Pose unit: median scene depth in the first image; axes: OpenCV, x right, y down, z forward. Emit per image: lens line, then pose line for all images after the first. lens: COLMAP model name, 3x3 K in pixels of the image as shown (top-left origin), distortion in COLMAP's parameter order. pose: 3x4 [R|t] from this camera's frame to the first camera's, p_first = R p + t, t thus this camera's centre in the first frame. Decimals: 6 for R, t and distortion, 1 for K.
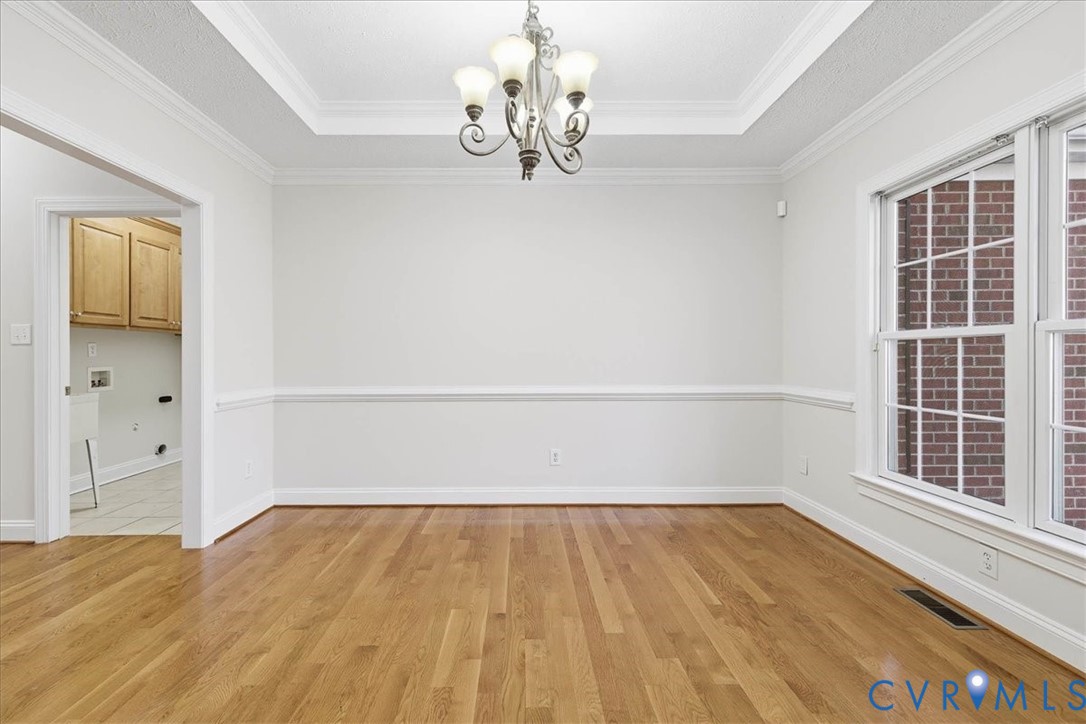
lens RADIAL K [[475.6, 0, 537.7], [0, 475.6, 363.2], [0, 0, 1]] dist [-0.004593, -0.001189]
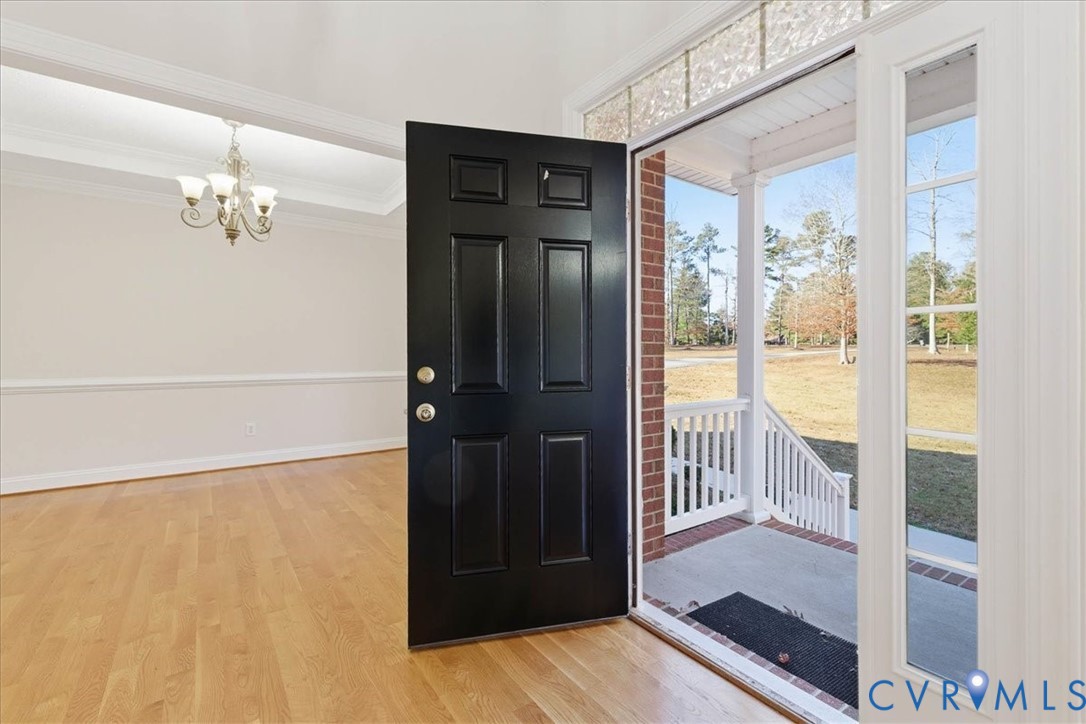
lens RADIAL K [[475.6, 0, 547.4], [0, 475.6, 360.1], [0, 0, 1]] dist [-0.004593, -0.001189]
pose [[0.830193, 0.003126, 0.557467, -0.014400], [-0.002421, 0.999995, -0.002002, 0.007417], [-0.557470, 0.000312, 0.830197, -0.540653]]
